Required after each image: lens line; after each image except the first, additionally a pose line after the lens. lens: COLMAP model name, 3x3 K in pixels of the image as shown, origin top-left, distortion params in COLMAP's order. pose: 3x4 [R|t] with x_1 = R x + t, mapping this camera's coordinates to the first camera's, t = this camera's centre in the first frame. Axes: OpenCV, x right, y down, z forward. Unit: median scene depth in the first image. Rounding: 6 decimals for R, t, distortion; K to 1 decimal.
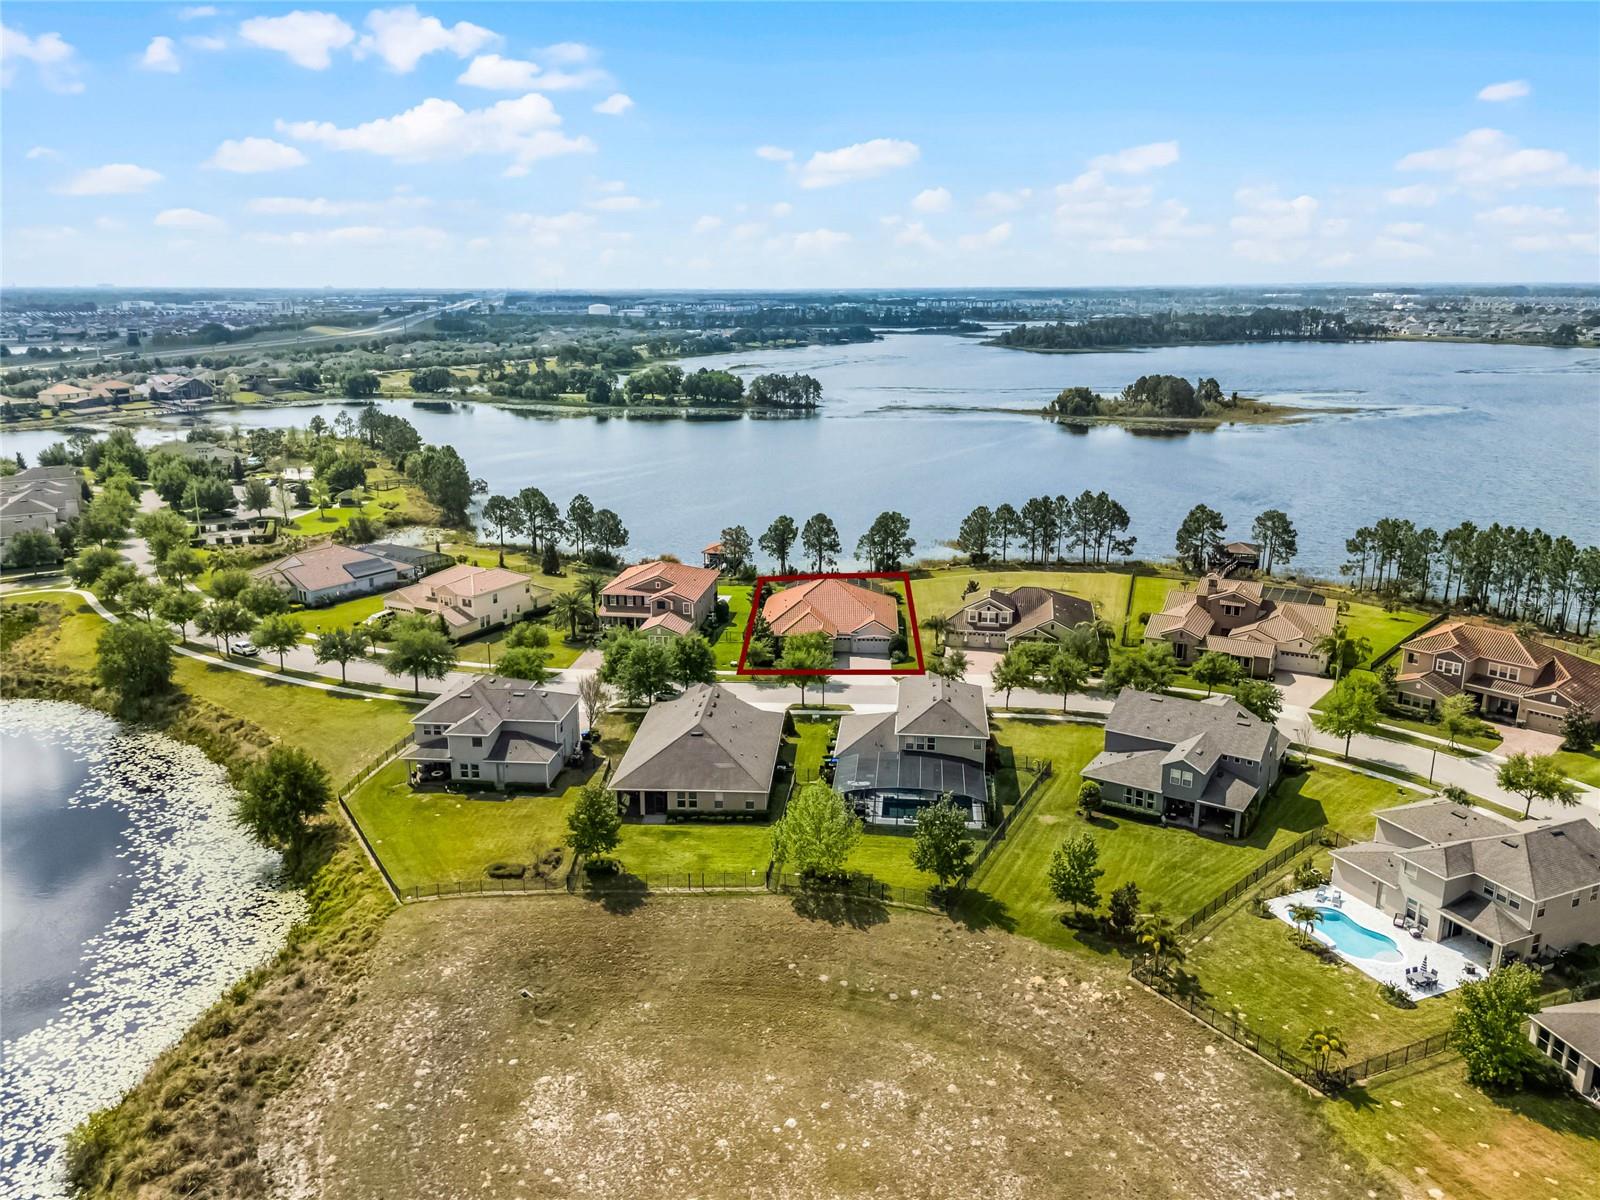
lens RADIAL K [[1169.7, 0, 800.0], [0, 1169.7, 600.0], [0, 0, 1]] dist [0.077550, -0.075525]
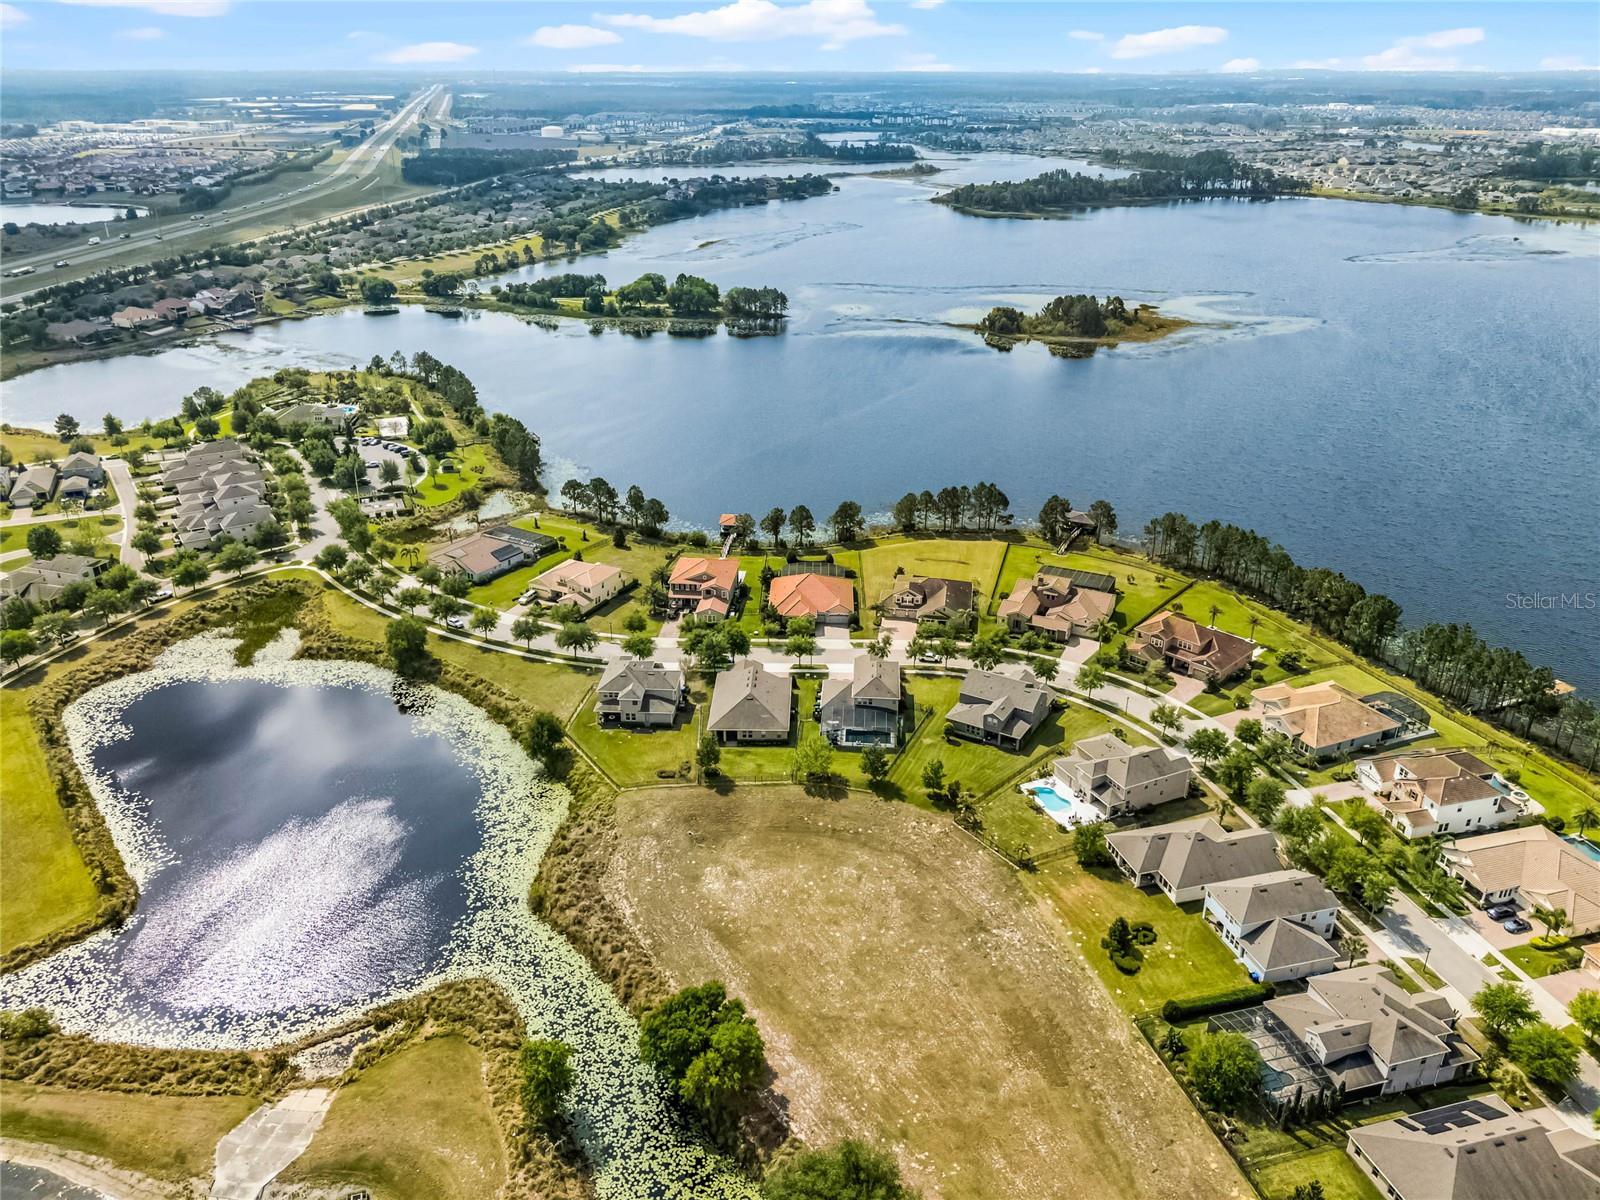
lens RADIAL K [[1159.9, 0, 800.0], [0, 1159.9, 600.0], [0, 0, 1]] dist [0.148283, -0.255222]
pose [[0.999231, -0.011264, 0.037560, -0.053449], [0.004967, 0.986497, 0.163706, -0.255450], [-0.038897, -0.163393, 0.985794, -0.616621]]
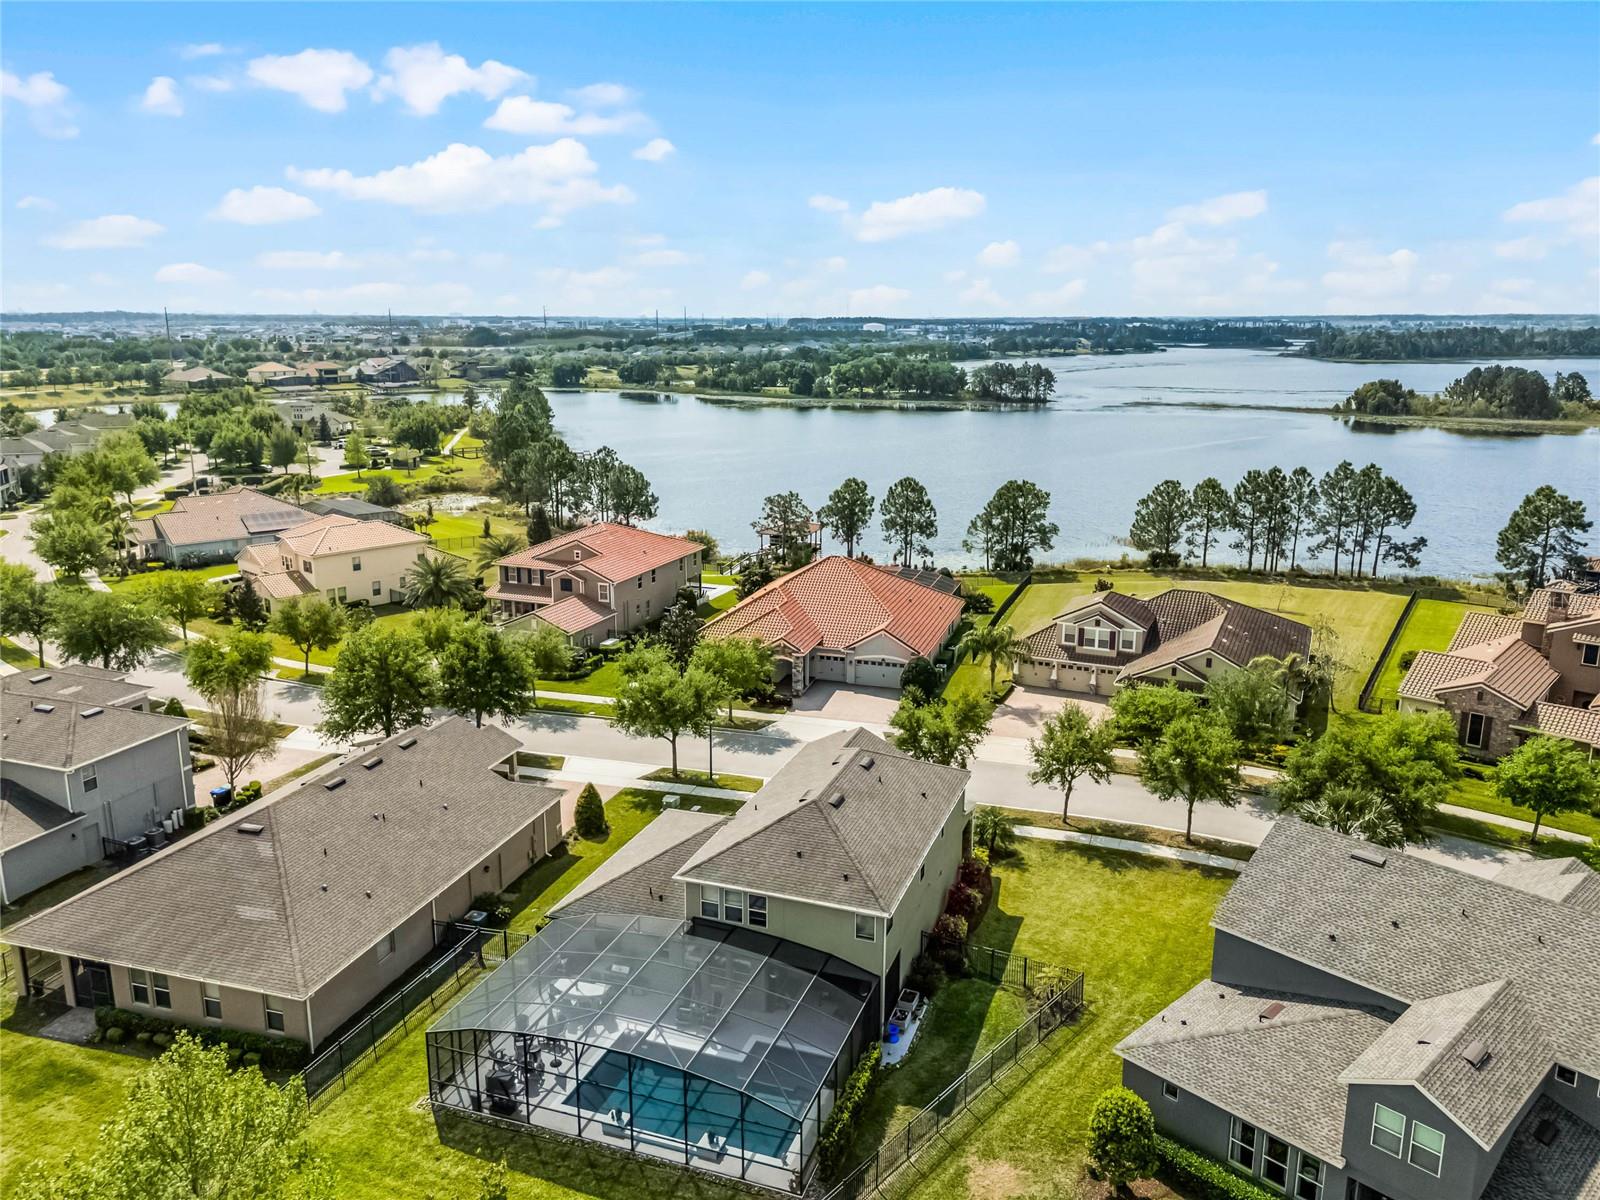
lens RADIAL K [[1175.2, 0, 800.0], [0, 1175.2, 600.0], [0, 0, 1]] dist [0.058613, -0.054262]
pose [[0.970899, 0.059545, -0.231969, 0.152674], [-0.065241, 0.997725, -0.016955, 0.015216], [0.230432, 0.031595, 0.972575, 0.428242]]
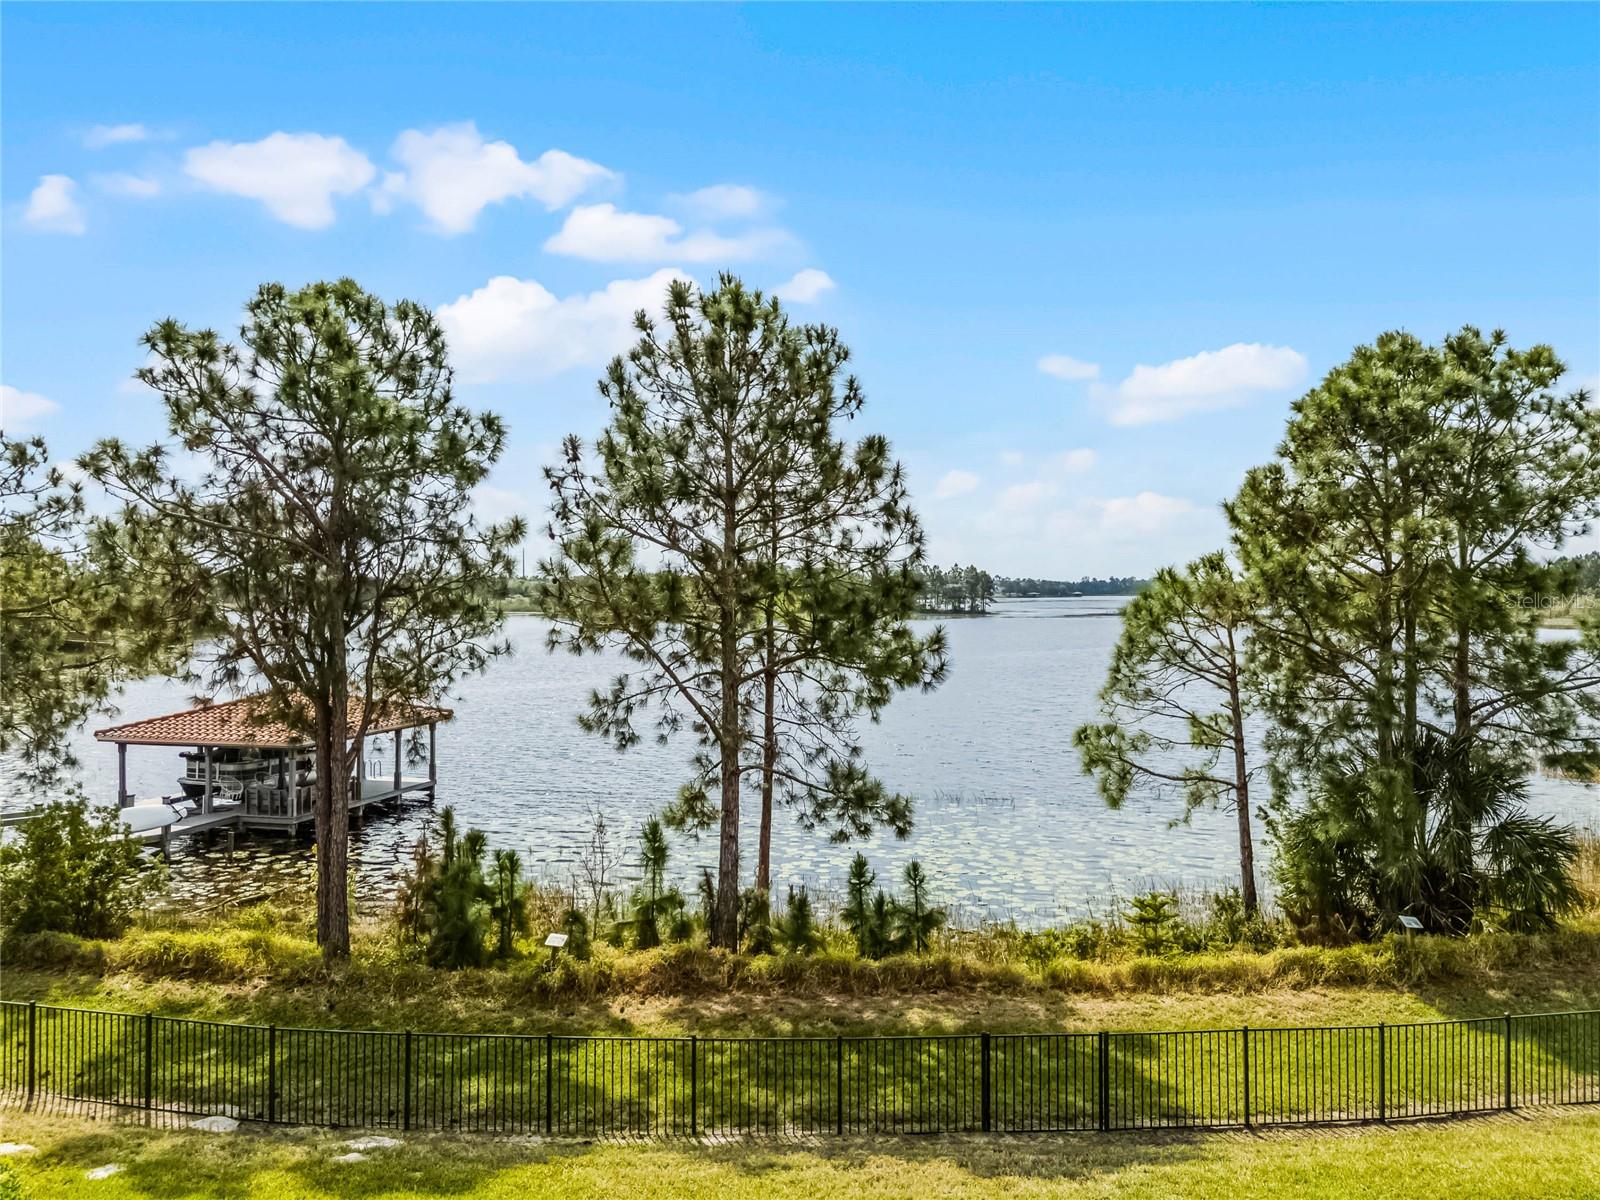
lens RADIAL K [[1169.7, 0, 800.0], [0, 1169.7, 600.0], [0, 0, 1]] dist [0.077550, -0.075525]
pose [[0.987349, 0.000583, -0.158562, 0.050234], [-0.040155, 0.968314, -0.246487, -0.031414], [0.153394, 0.249735, 0.956087, 1.183096]]
